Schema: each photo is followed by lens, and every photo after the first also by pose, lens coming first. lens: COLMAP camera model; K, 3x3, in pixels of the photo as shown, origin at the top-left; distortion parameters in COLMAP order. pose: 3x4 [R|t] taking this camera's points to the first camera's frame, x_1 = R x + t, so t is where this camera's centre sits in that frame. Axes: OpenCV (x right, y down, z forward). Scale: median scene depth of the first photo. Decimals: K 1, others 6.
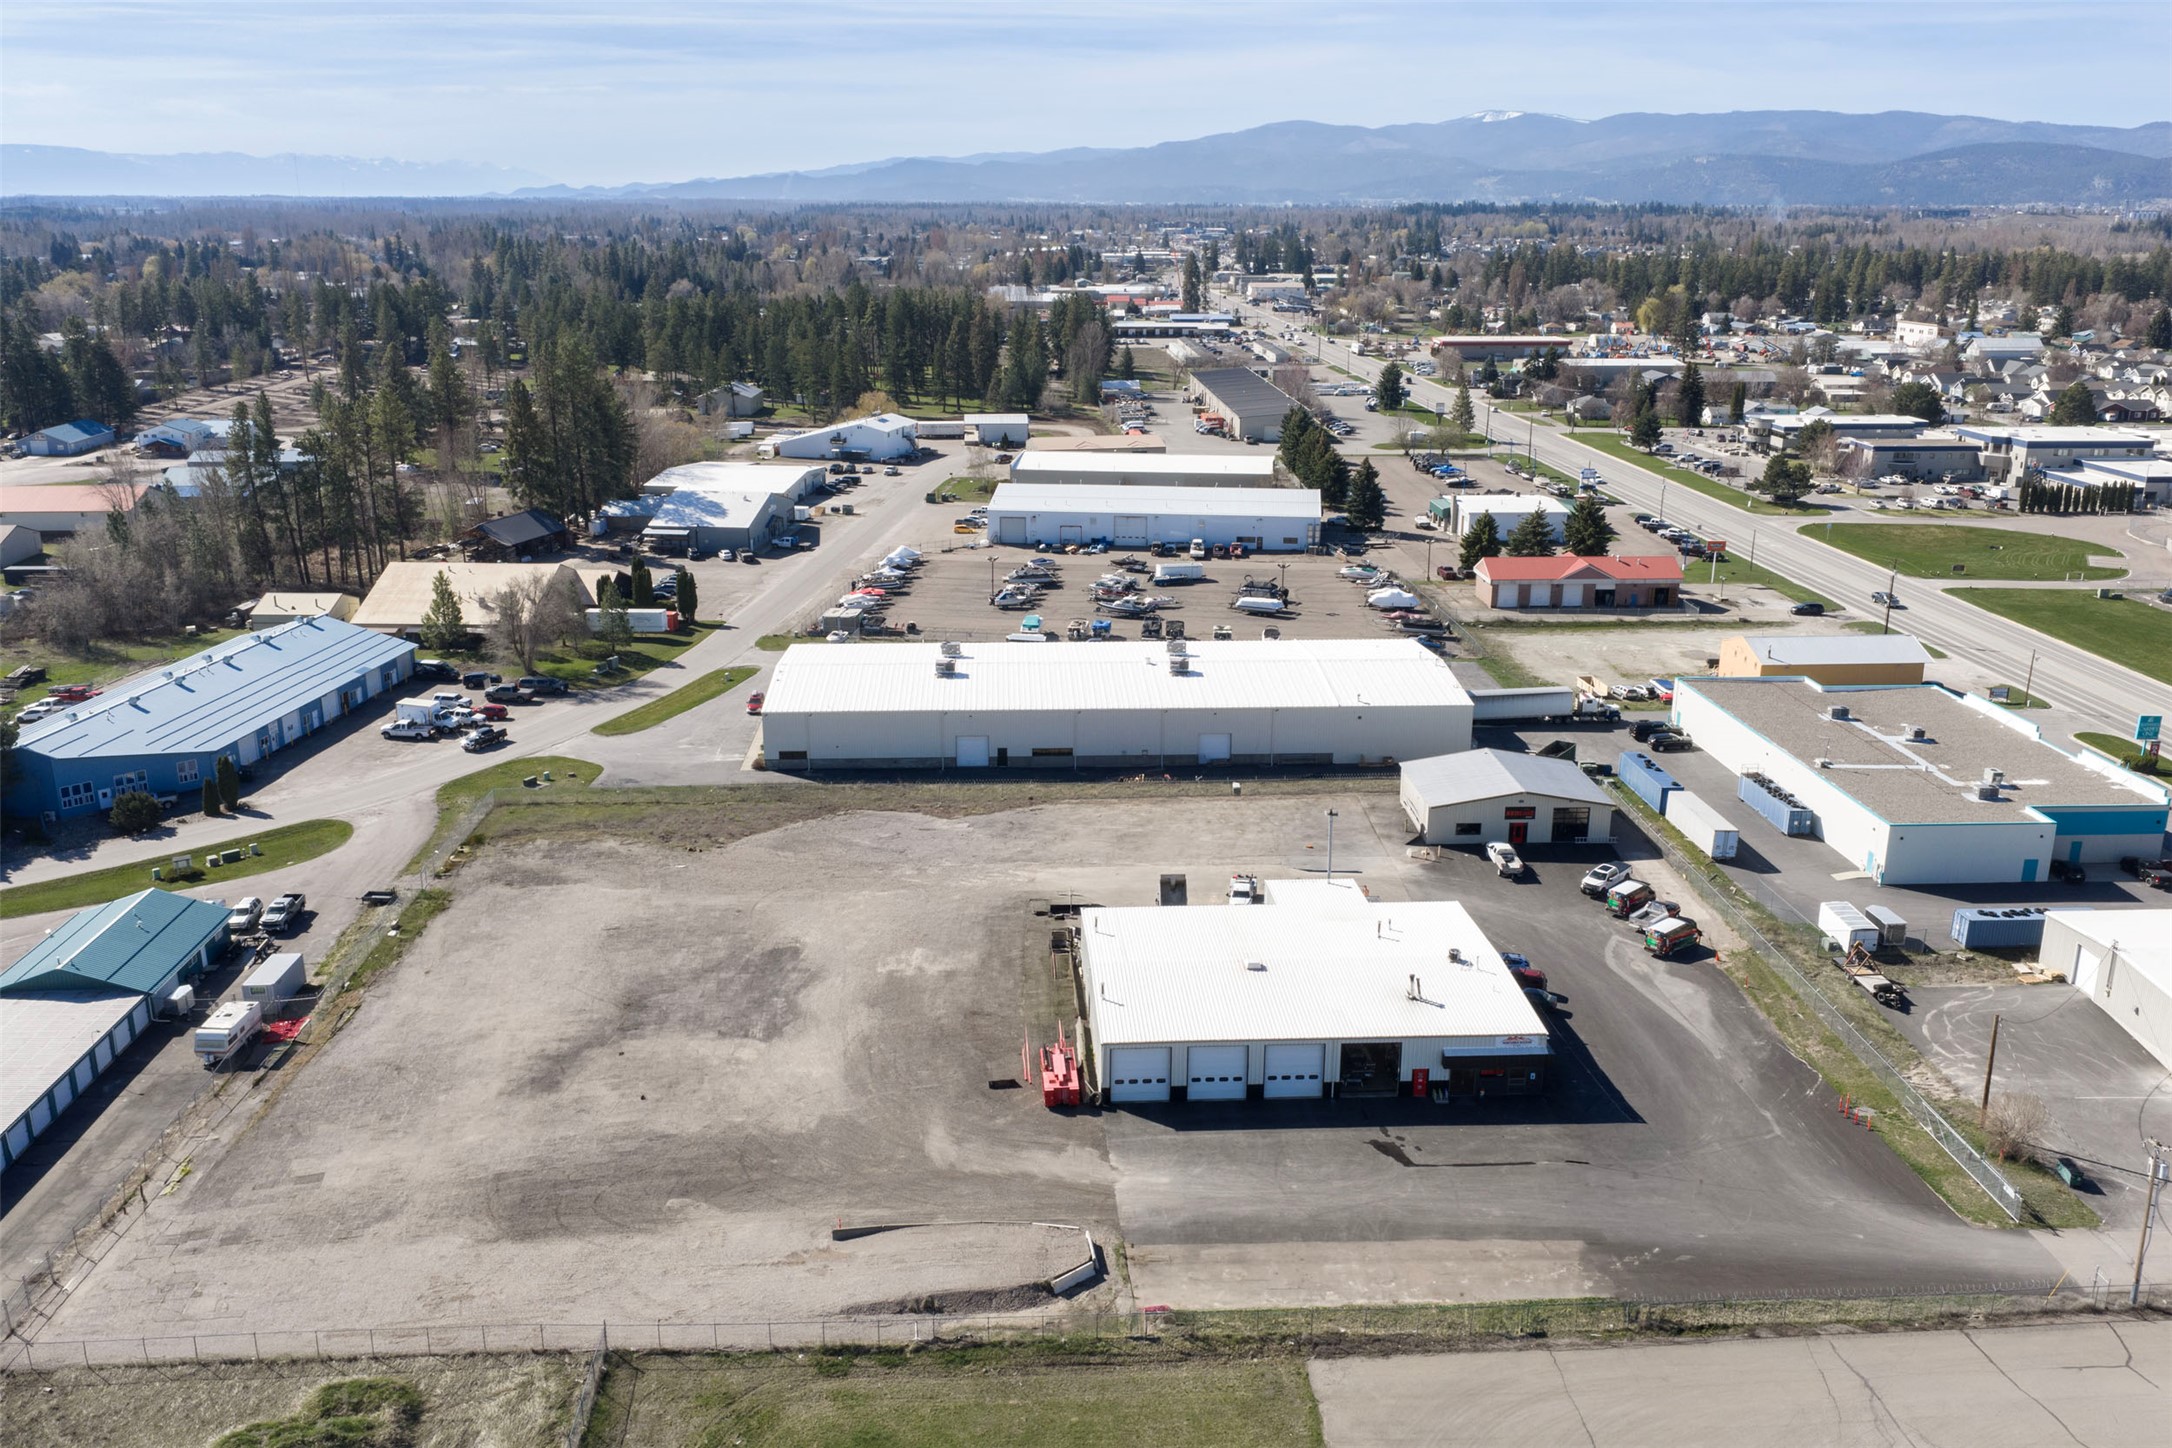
lens RADIAL K [[1788.7, 0, 1086.0], [0, 1788.7, 724.0], [0, 0, 1]] dist [0.023773, -0.028538]
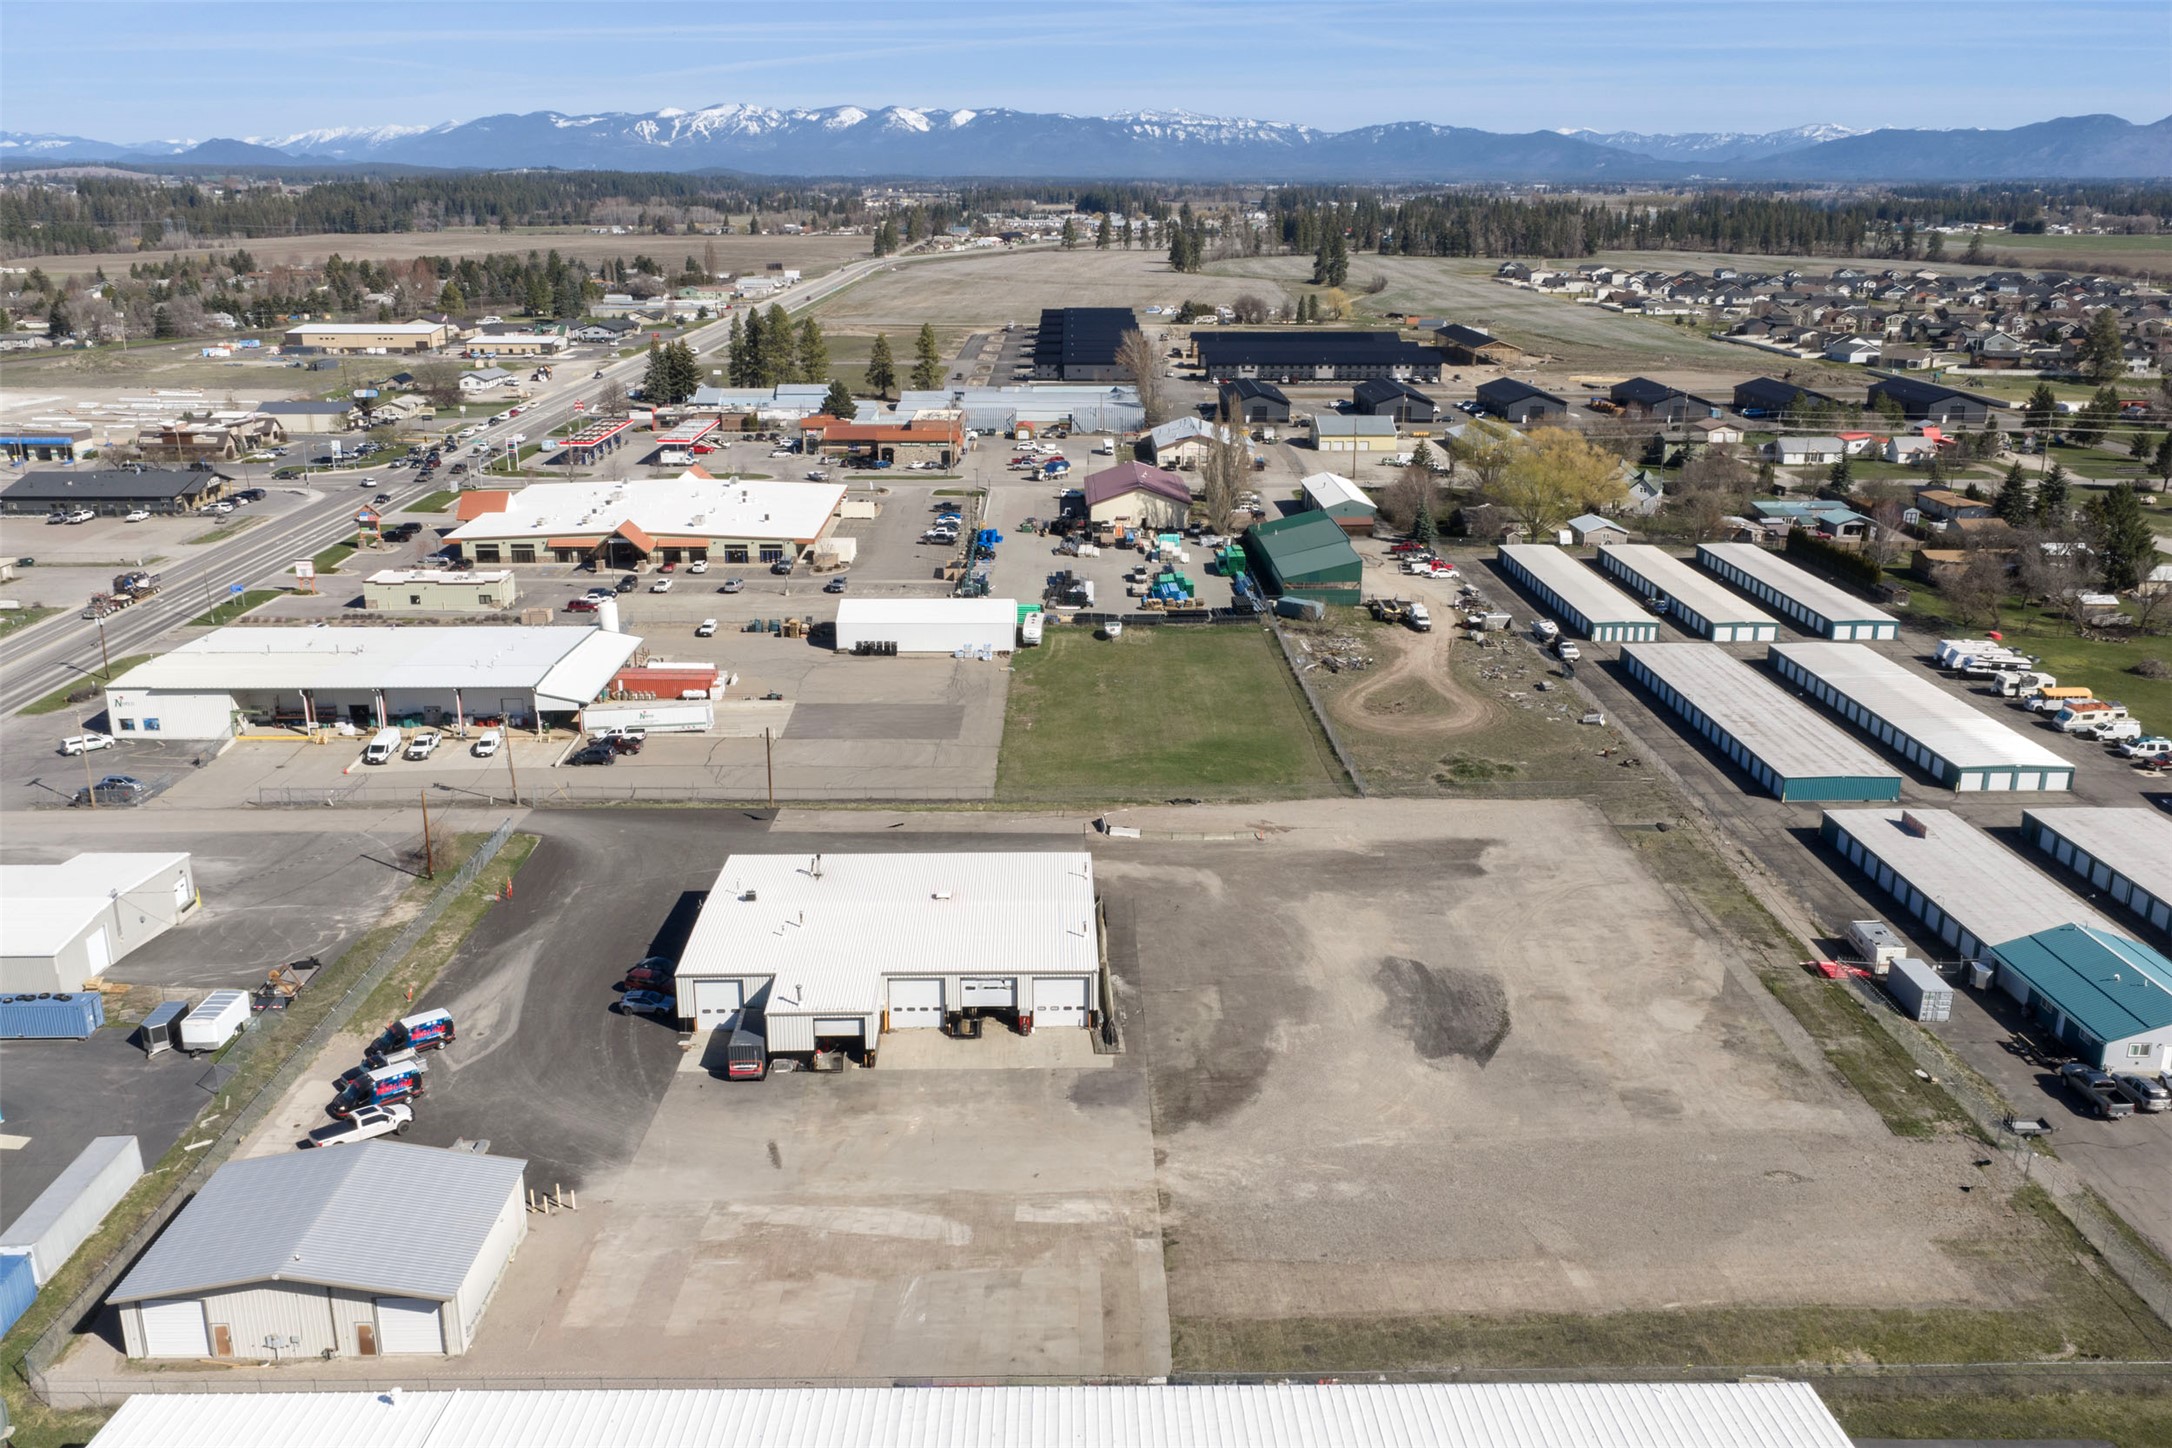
lens RADIAL K [[1788.7, 0, 1086.0], [0, 1788.7, 724.0], [0, 0, 1]] dist [0.023773, -0.028538]
pose [[-0.999271, -0.017127, 0.034105, -0.020623], [0.004575, 0.833443, 0.552586, -0.406619], [-0.037889, 0.552340, -0.832758, 1.365115]]
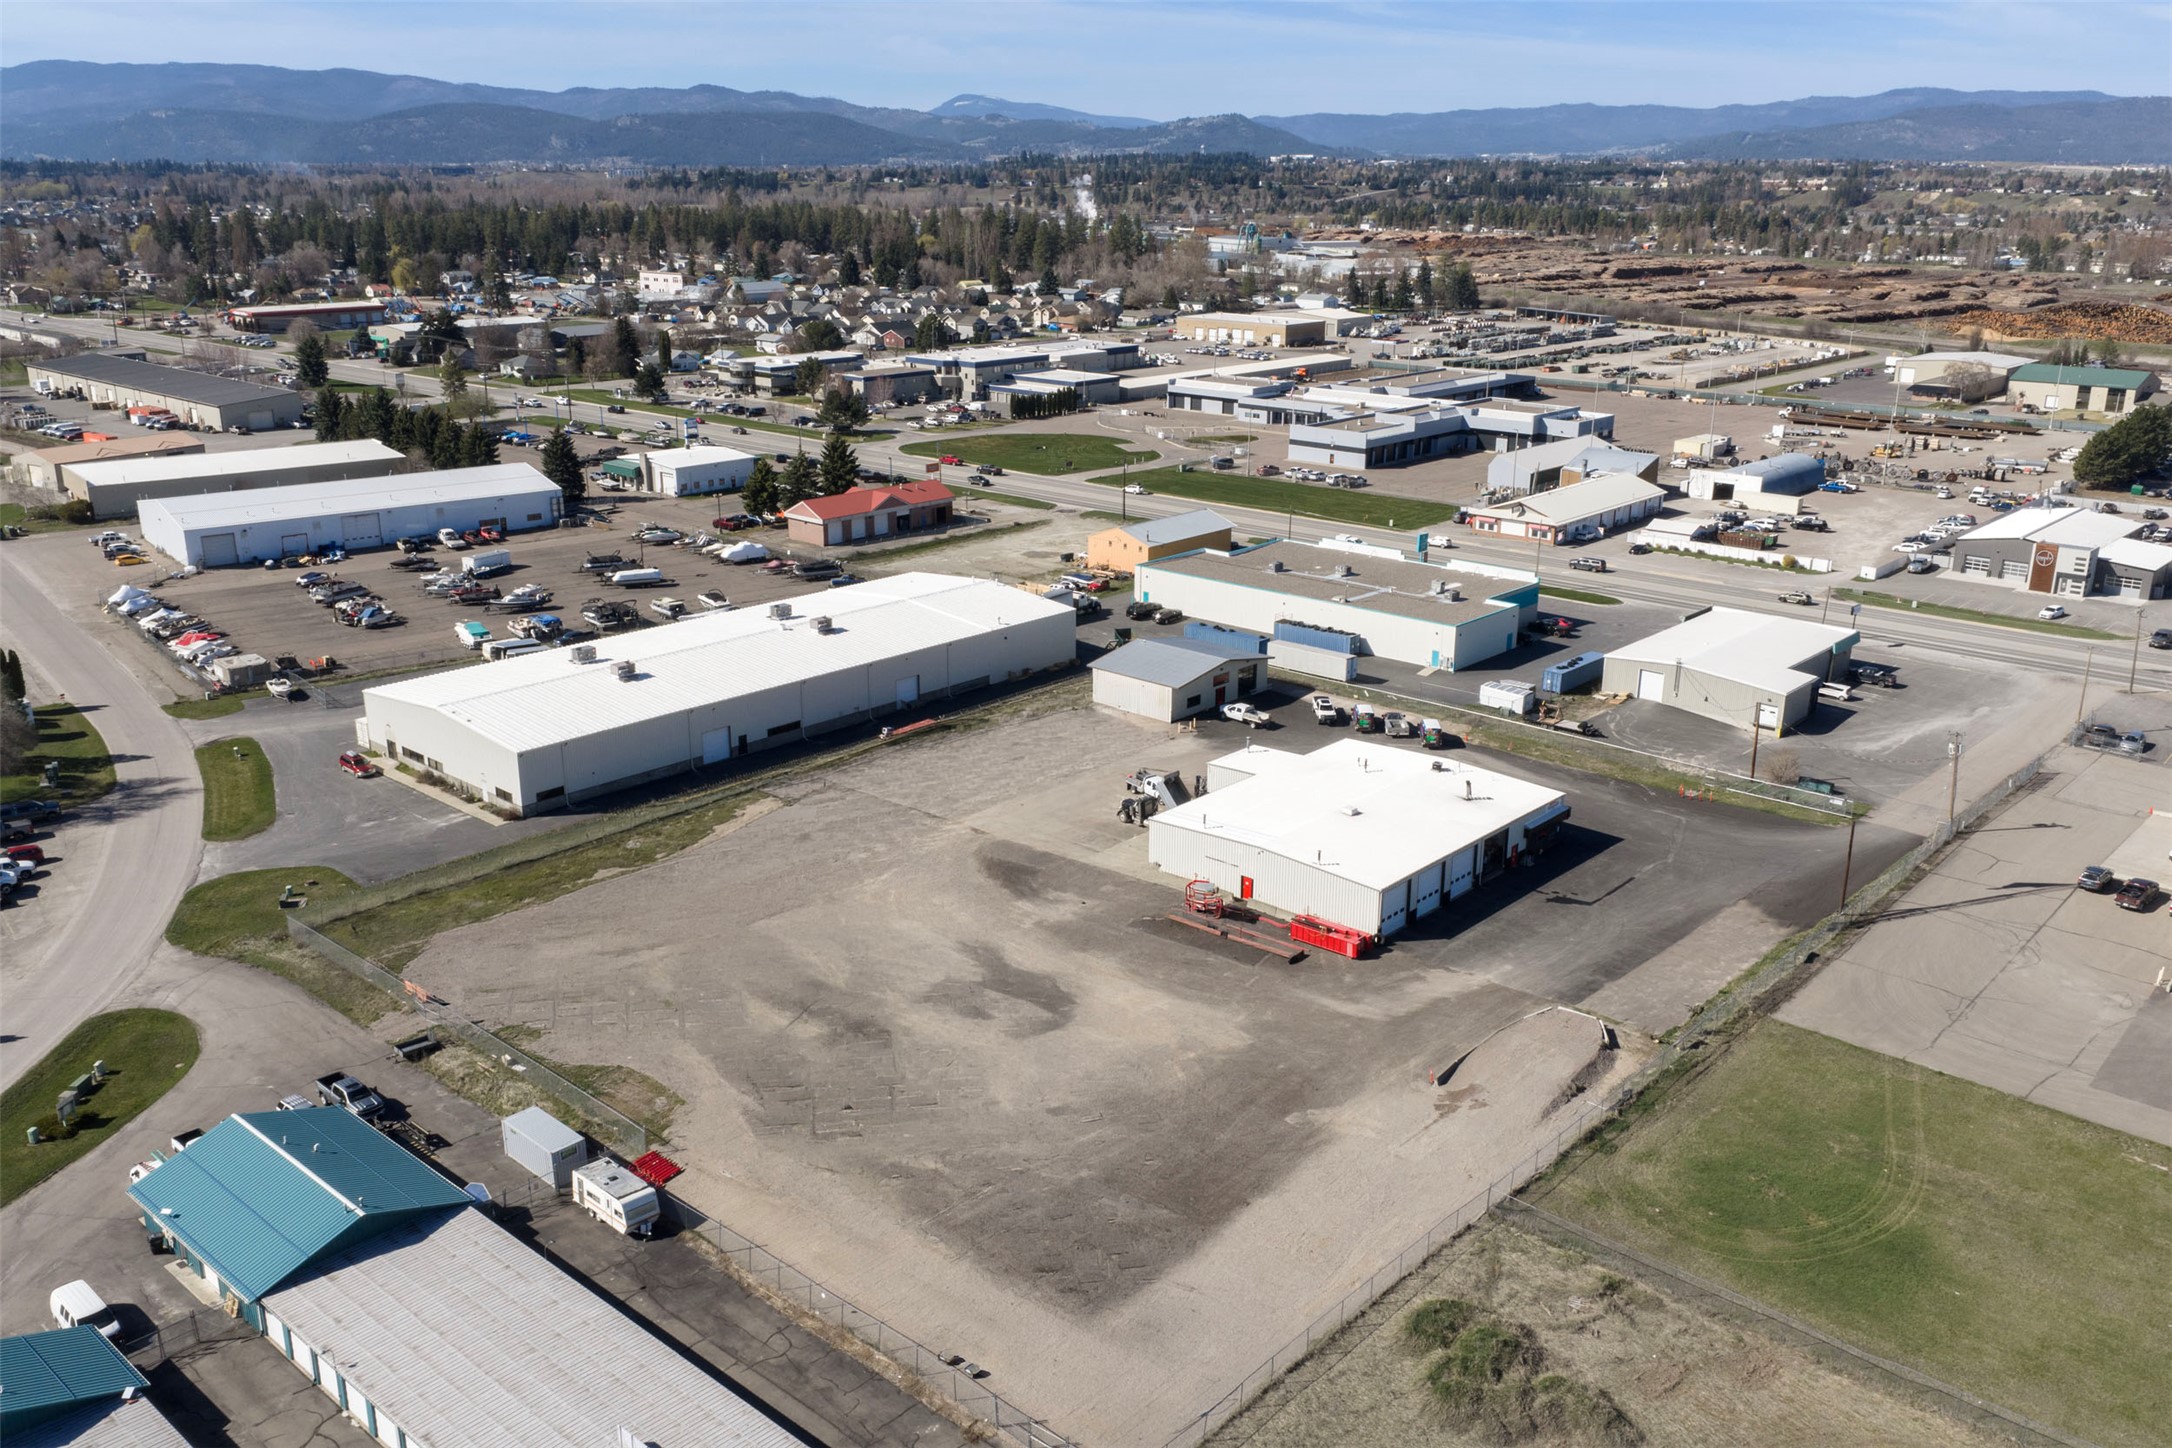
lens RADIAL K [[1788.7, 0, 1086.0], [0, 1788.7, 724.0], [0, 0, 1]] dist [0.023773, -0.028538]
pose [[0.709161, -0.213083, 0.672076, -0.606364], [0.198437, 0.975025, 0.099746, -0.055961], [-0.676545, 0.062629, 0.733733, 0.181548]]
